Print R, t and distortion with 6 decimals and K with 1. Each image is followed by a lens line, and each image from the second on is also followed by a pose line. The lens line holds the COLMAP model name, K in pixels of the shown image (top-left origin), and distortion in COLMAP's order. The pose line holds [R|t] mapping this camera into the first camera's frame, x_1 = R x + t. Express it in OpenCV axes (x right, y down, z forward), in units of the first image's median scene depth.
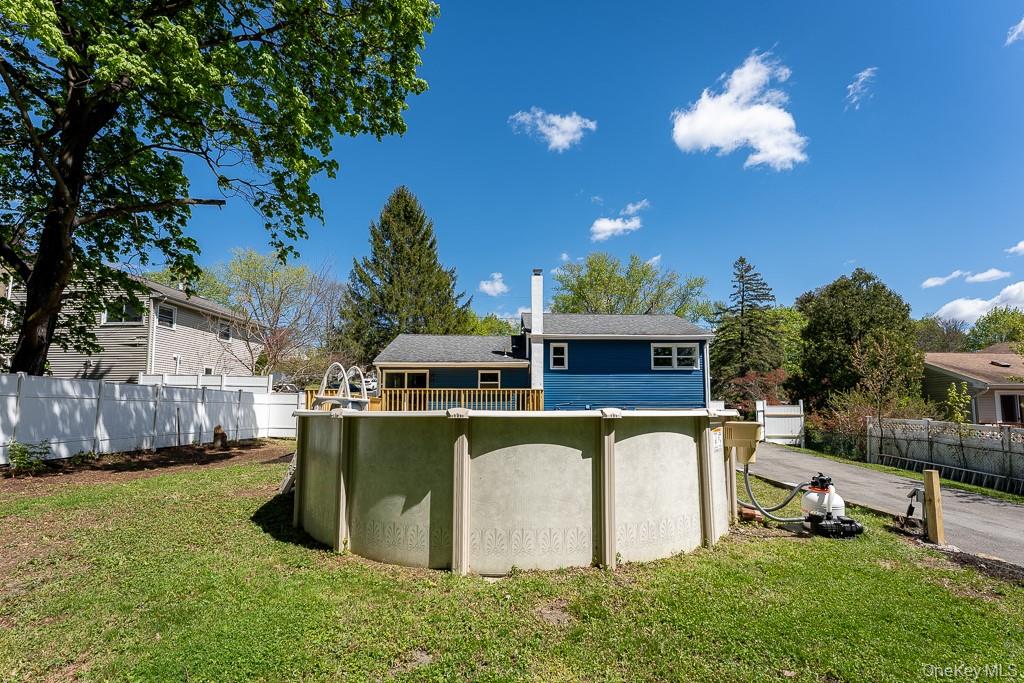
lens RADIAL K [[412.0, 0, 513.2], [0, 412.0, 340.9], [0, 0, 1]] dist [0.002235, -0.000459]
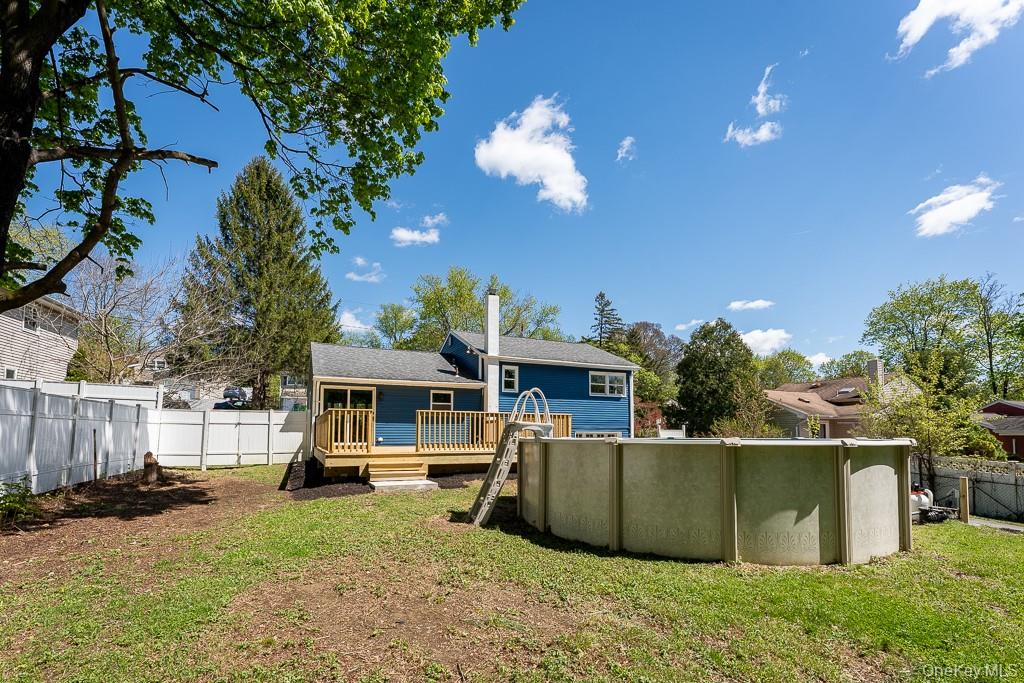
lens RADIAL K [[444.3, 0, 491.7], [0, 444.3, 363.7], [0, 0, 1]] dist [0.000605, -0.000006]
pose [[0.931253, 0.061411, 0.359160, -0.320864], [-0.067273, 0.997727, 0.003835, -0.001013], [-0.358108, -0.027733, 0.933268, 0.018772]]
